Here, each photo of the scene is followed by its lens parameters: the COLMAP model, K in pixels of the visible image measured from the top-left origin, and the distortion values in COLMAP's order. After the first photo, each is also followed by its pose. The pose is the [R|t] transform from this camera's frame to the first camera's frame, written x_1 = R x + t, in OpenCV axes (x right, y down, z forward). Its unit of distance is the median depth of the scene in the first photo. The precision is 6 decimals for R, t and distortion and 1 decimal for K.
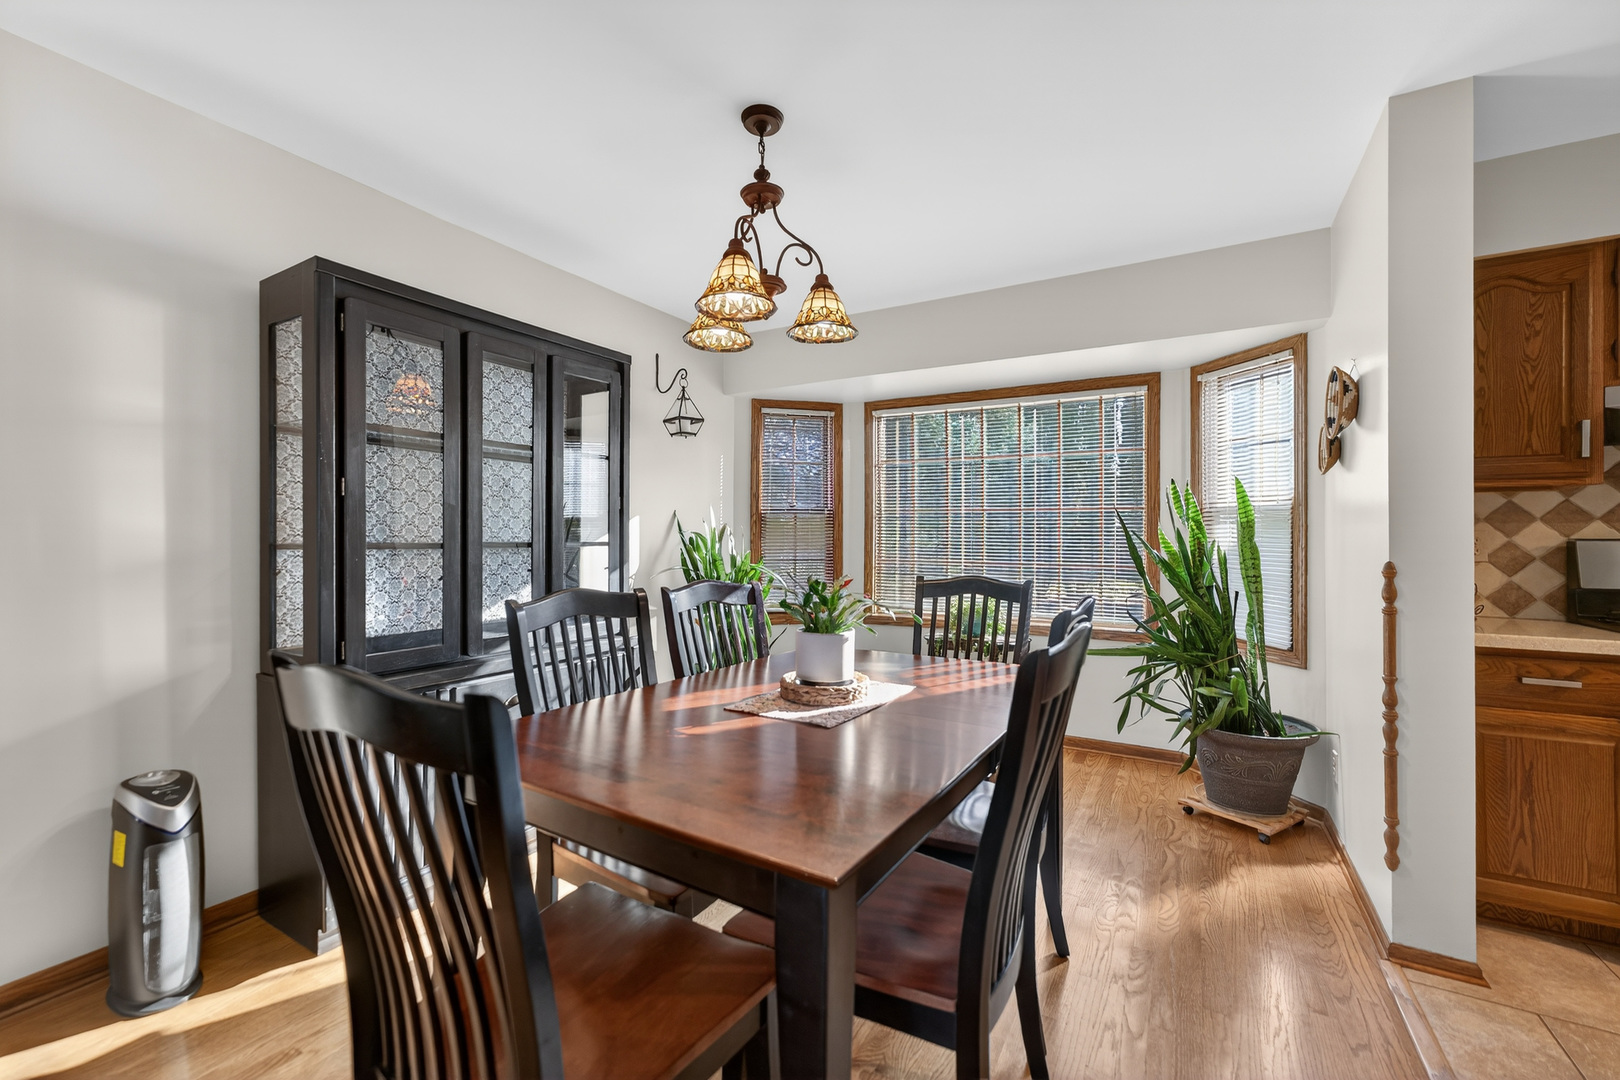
lens RADIAL K [[666.1, 0, 816.8], [0, 666.1, 542.5], [0, 0, 1]] dist [-0.014608, 0.007765]
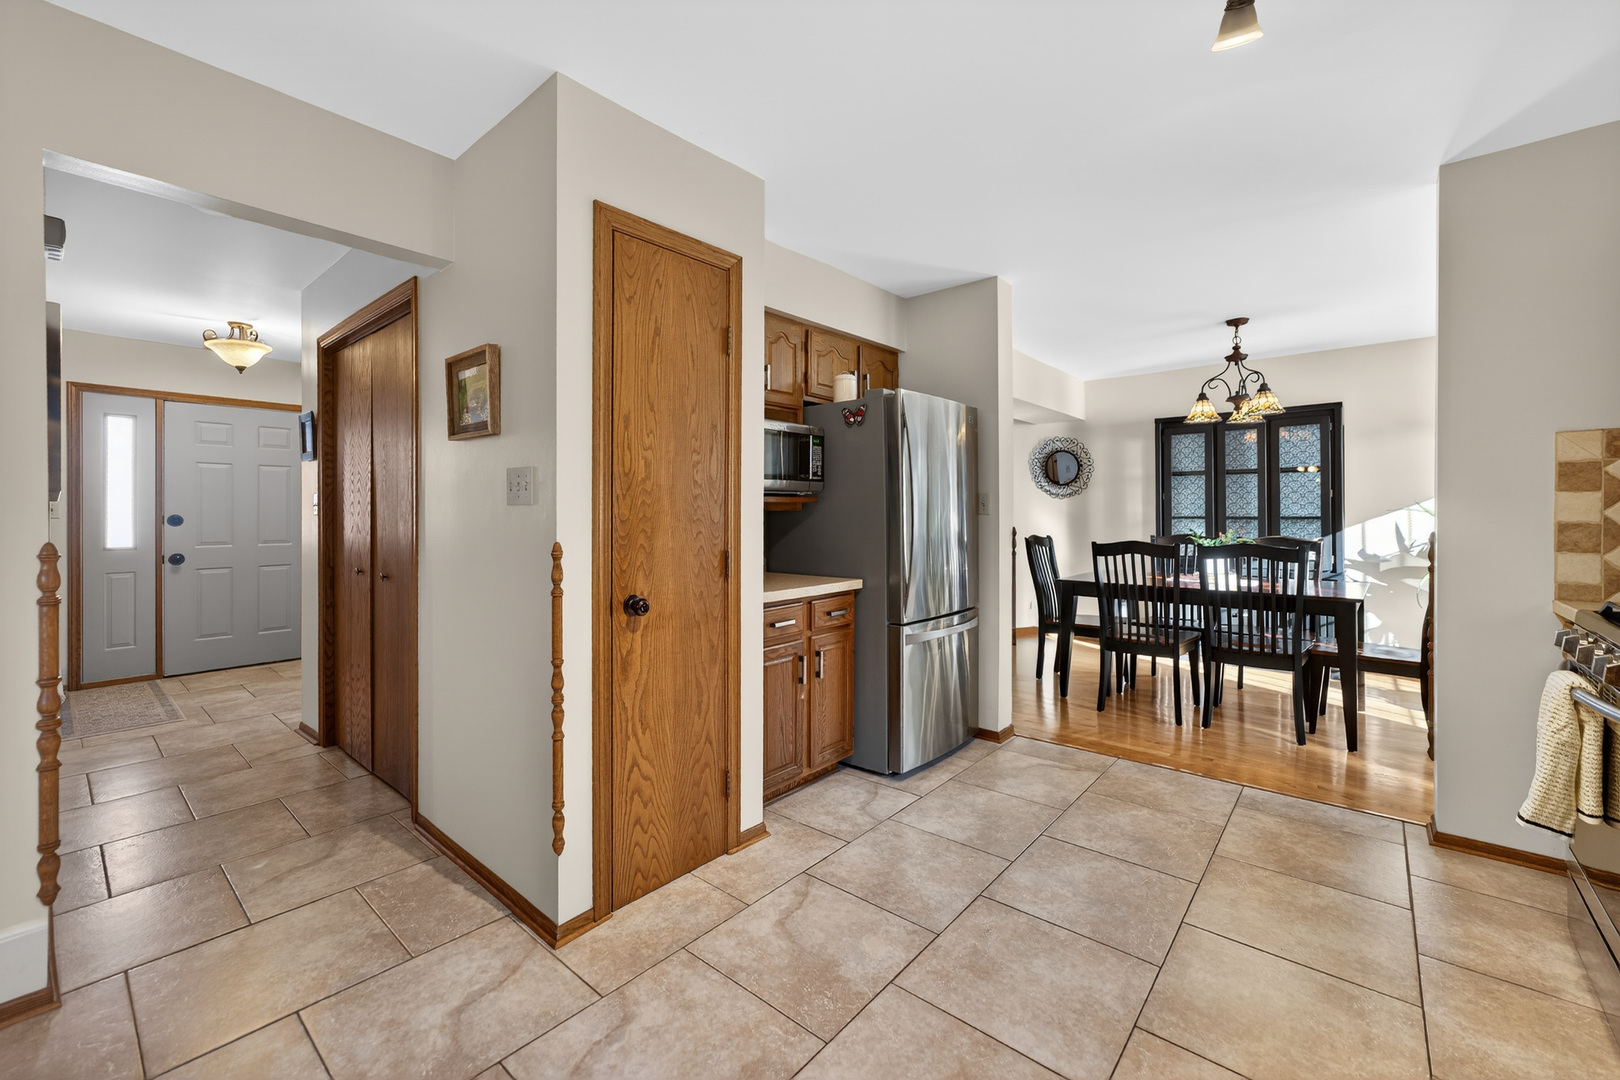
lens RADIAL K [[666.1, 0, 801.4], [0, 666.1, 504.9], [0, 0, 1]] dist [-0.014608, 0.007765]
pose [[-0.188035, -0.016340, -0.982026, 1.934270], [-0.004578, 0.999865, -0.015761, 0.003511], [0.982152, 0.001533, -0.188084, -0.002063]]
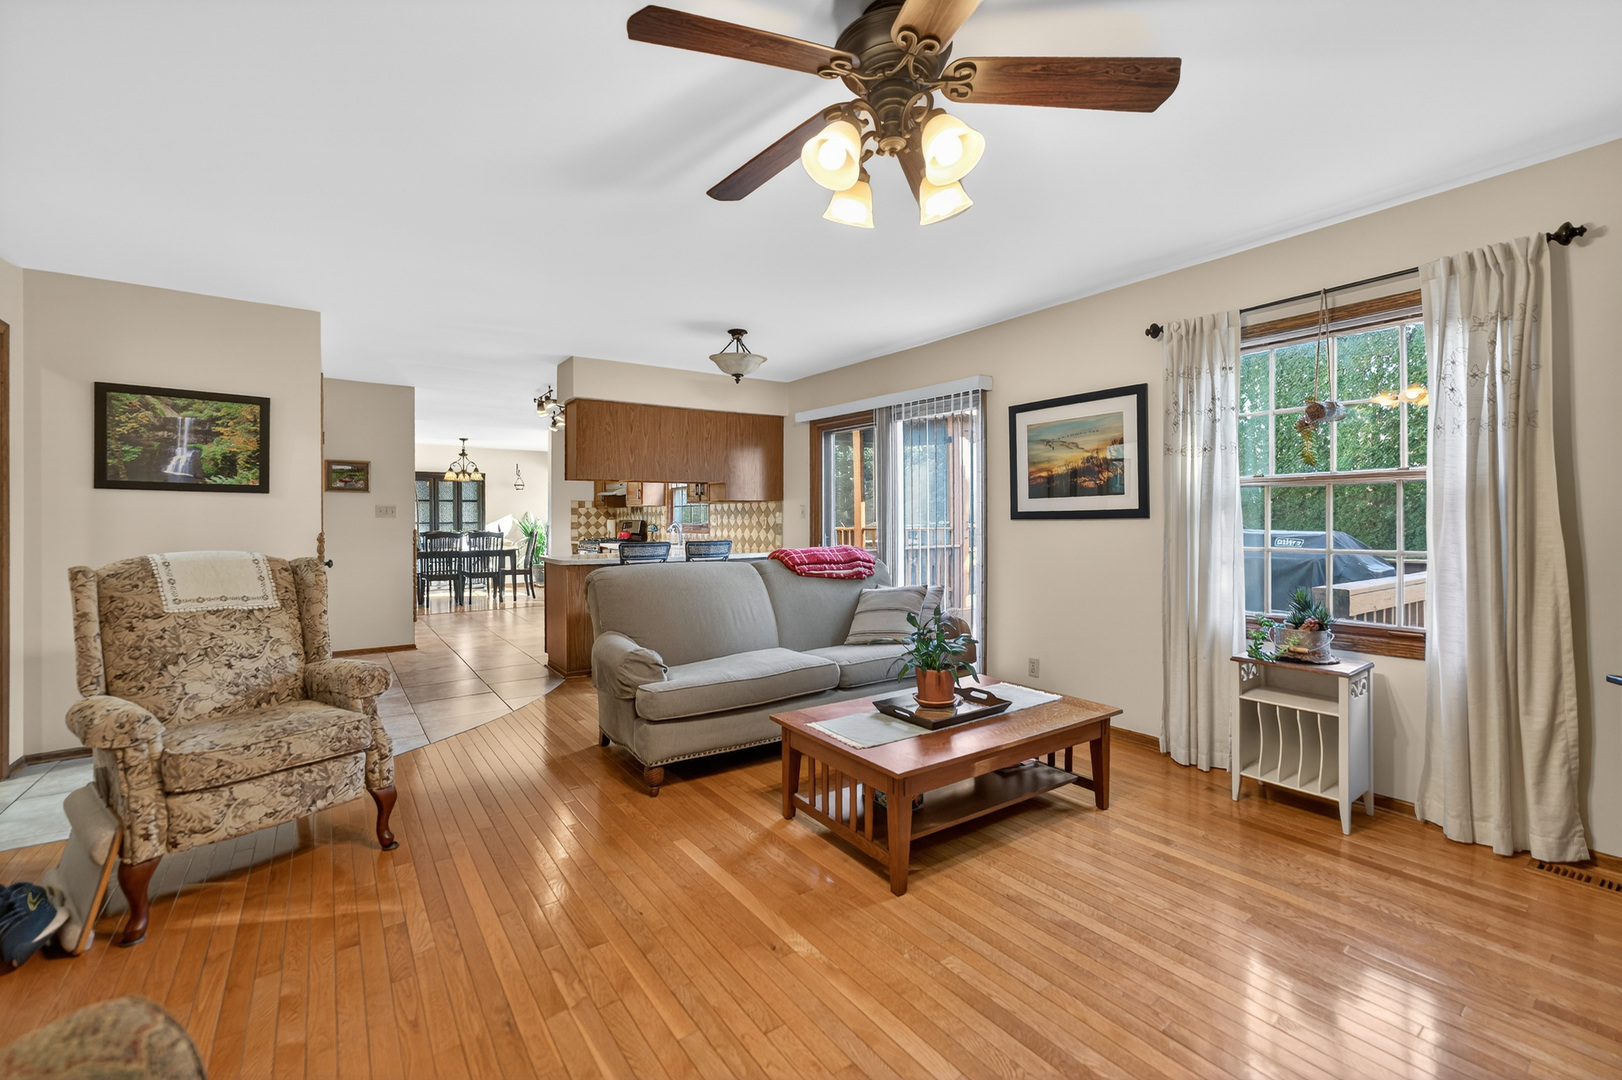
lens RADIAL K [[666.9, 0, 793.8], [0, 666.9, 518.8], [0, 0, 1]] dist [-0.014608, 0.007765]
pose [[0.905933, -0.007239, -0.423360, 3.678851], [0.005561, 0.999971, -0.005198, 0.014382], [0.423386, 0.002355, 0.905947, -2.156495]]
